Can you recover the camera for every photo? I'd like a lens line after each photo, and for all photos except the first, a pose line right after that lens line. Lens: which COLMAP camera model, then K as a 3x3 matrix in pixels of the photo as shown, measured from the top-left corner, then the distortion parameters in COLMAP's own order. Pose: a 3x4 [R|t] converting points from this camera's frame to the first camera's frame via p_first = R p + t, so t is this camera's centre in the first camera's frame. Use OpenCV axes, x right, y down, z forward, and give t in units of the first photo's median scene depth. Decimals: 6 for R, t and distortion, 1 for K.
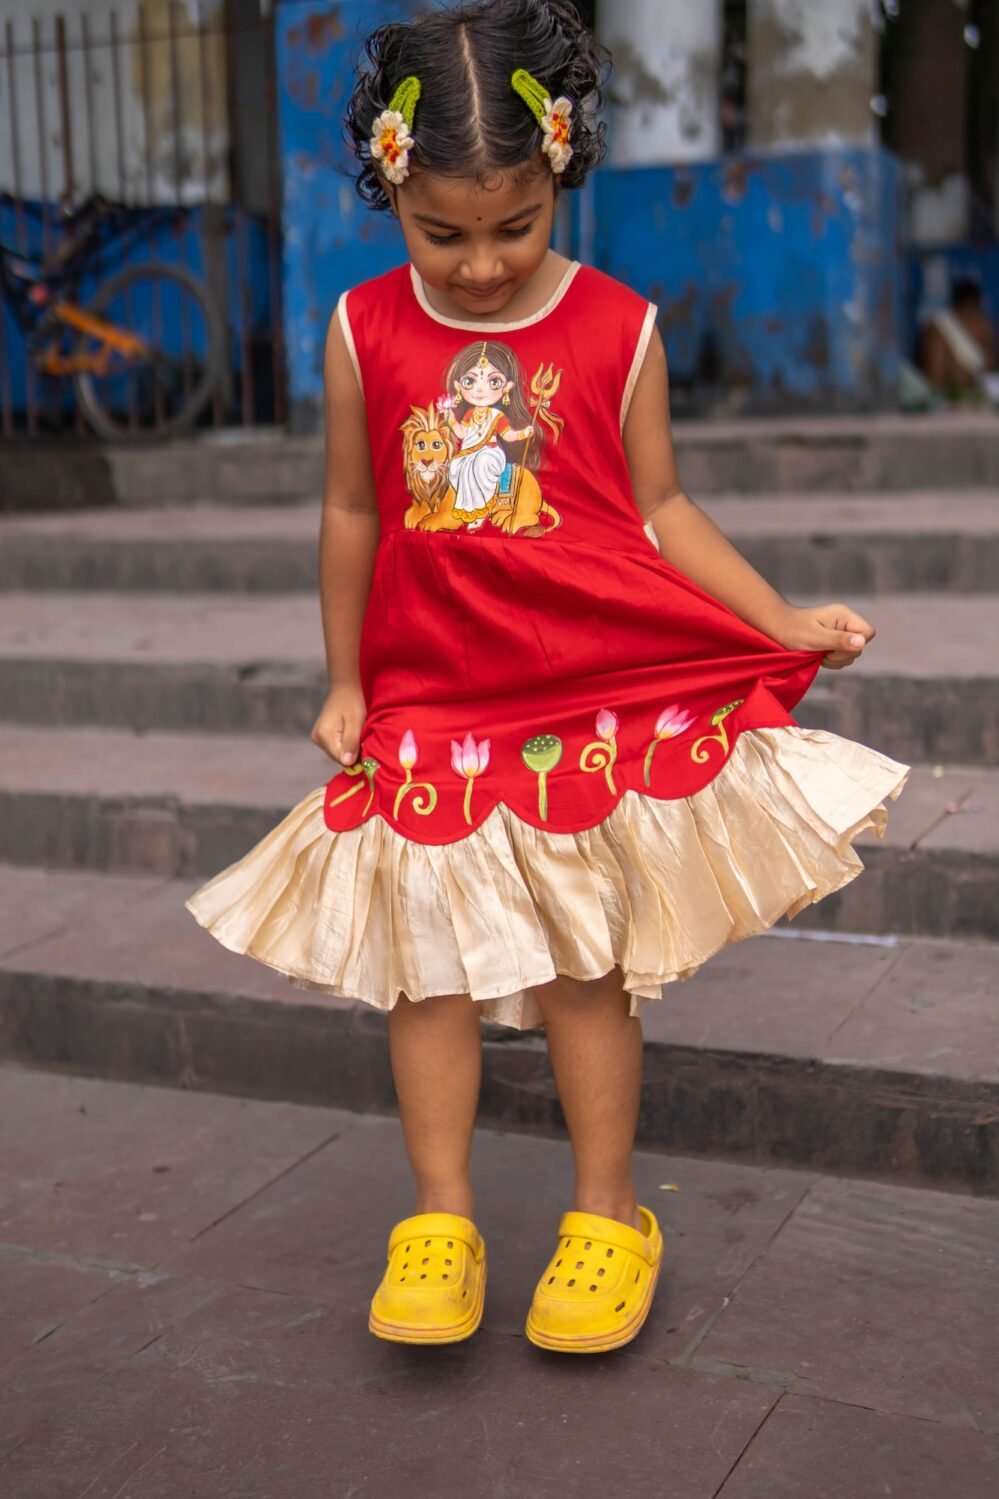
lens RADIAL K [[1980.0, 0, 499.5], [0, 1980.0, 749.5], [0, 0, 1]] dist [-0.003886, 0.307920]
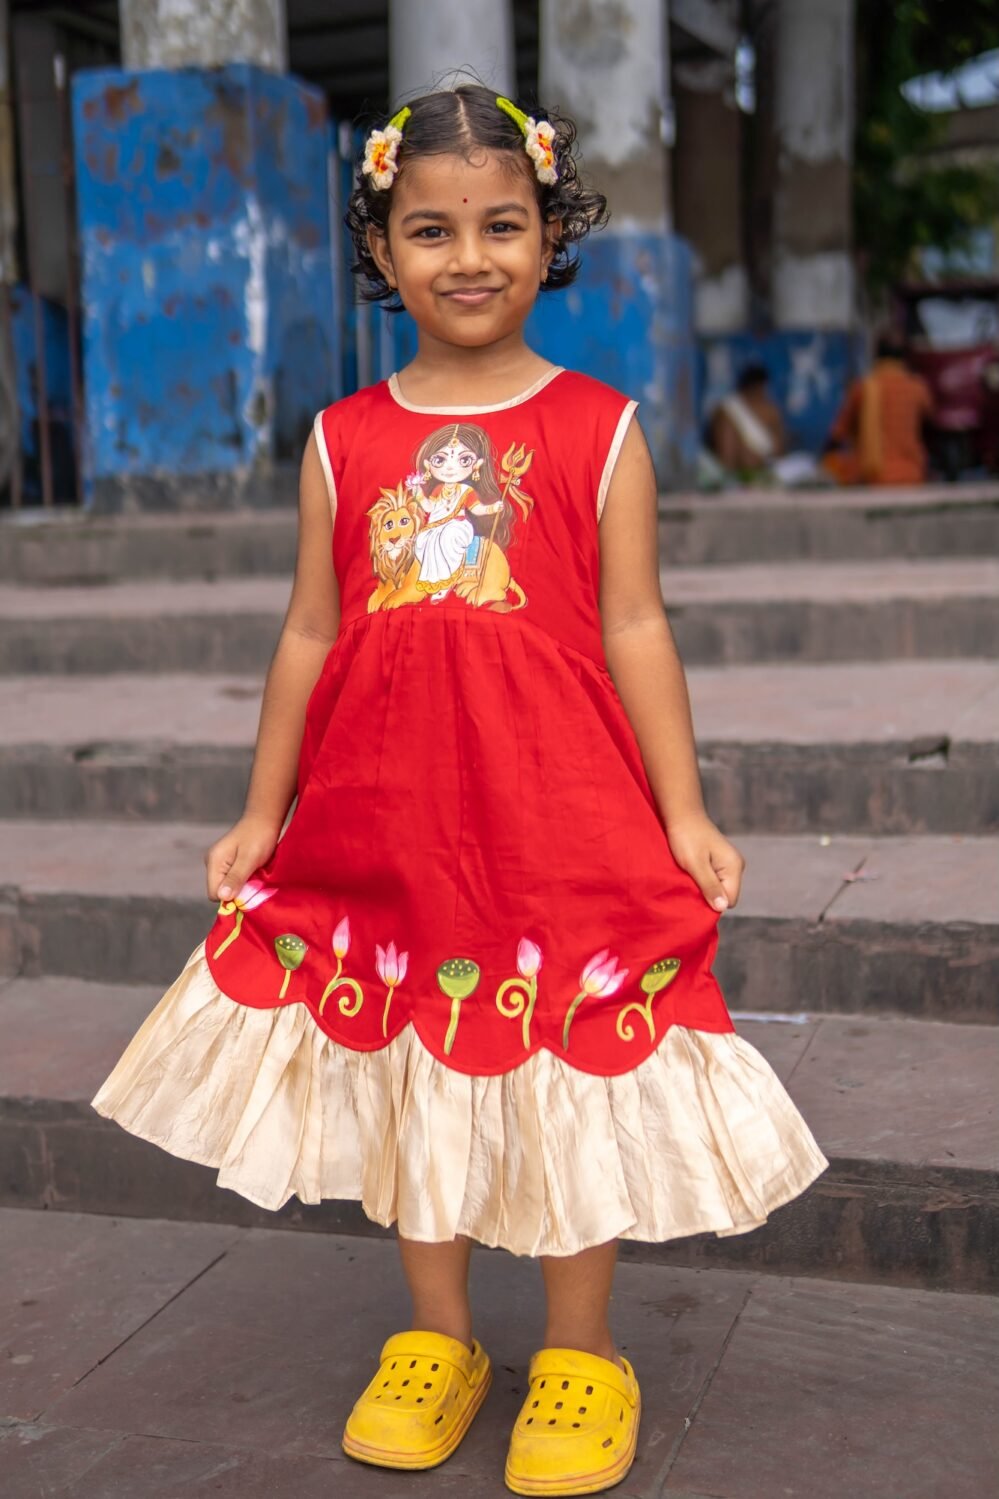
lens RADIAL K [[1978.7, 0, 497.7], [0, 1978.7, 746.3], [0, 0, 1]] dist [-0.003257, 0.266316]
pose [[0.993731, -0.017661, 0.110398, -0.059373], [0.022748, 0.998728, -0.044990, 0.006983], [-0.109463, 0.047219, 0.992869, 0.081376]]
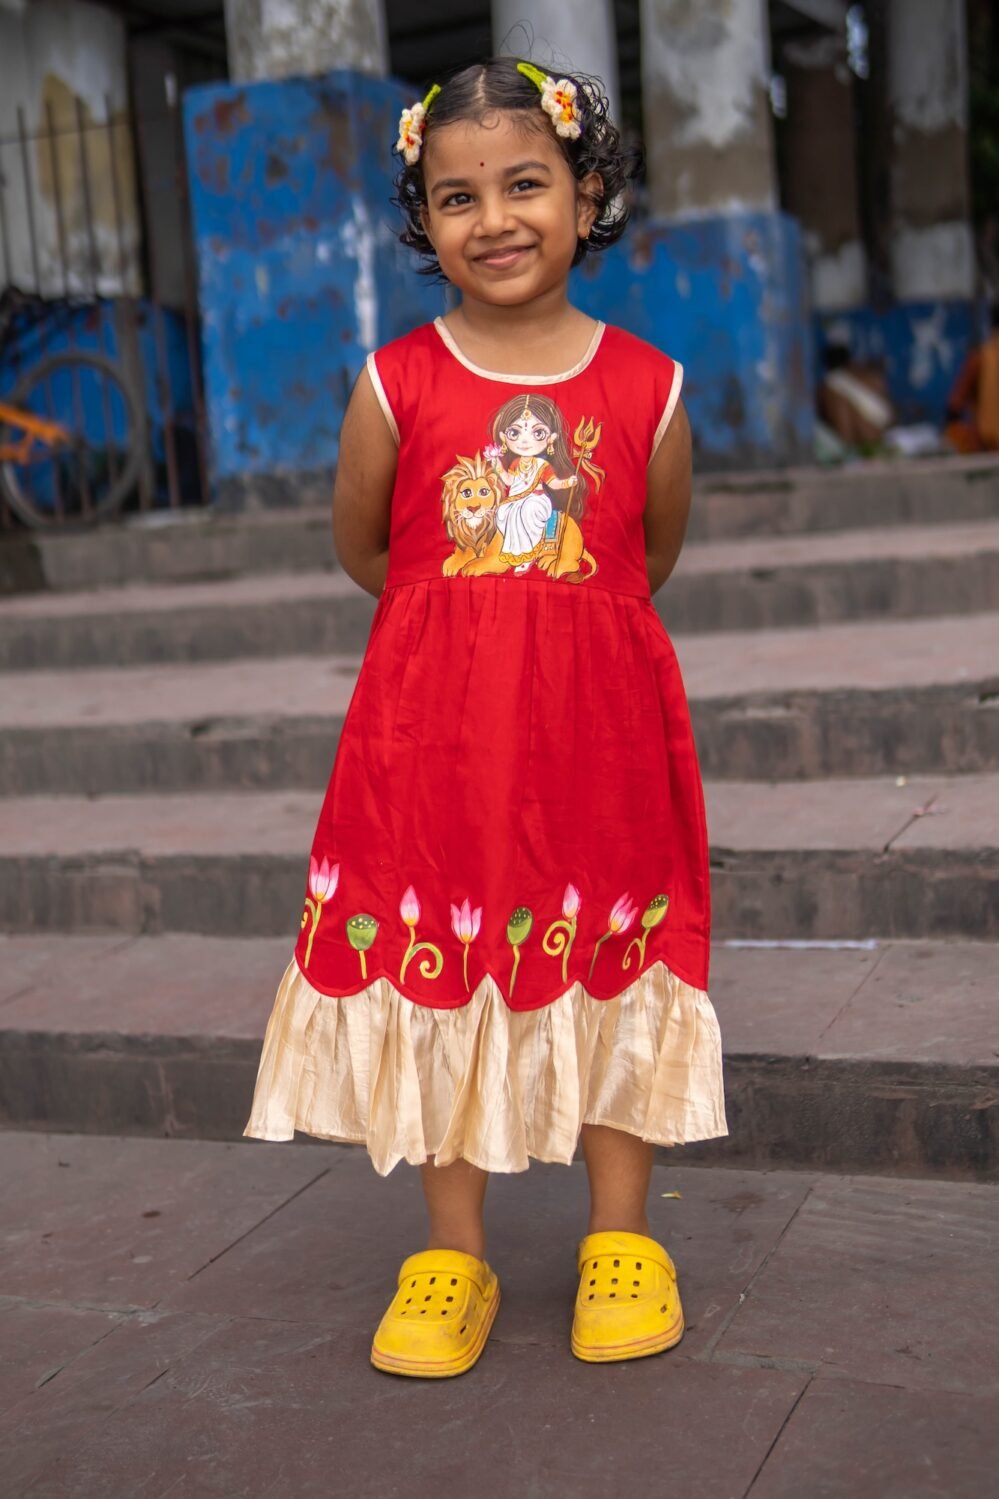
lens RADIAL K [[1978.7, 0, 497.7], [0, 1978.7, 746.3], [0, 0, 1]] dist [-0.003257, 0.266316]
pose [[0.997795, -0.055644, 0.036174, -0.024048], [0.057260, 0.997331, -0.045305, 0.038102], [-0.033557, 0.047276, 0.998318, 0.008177]]
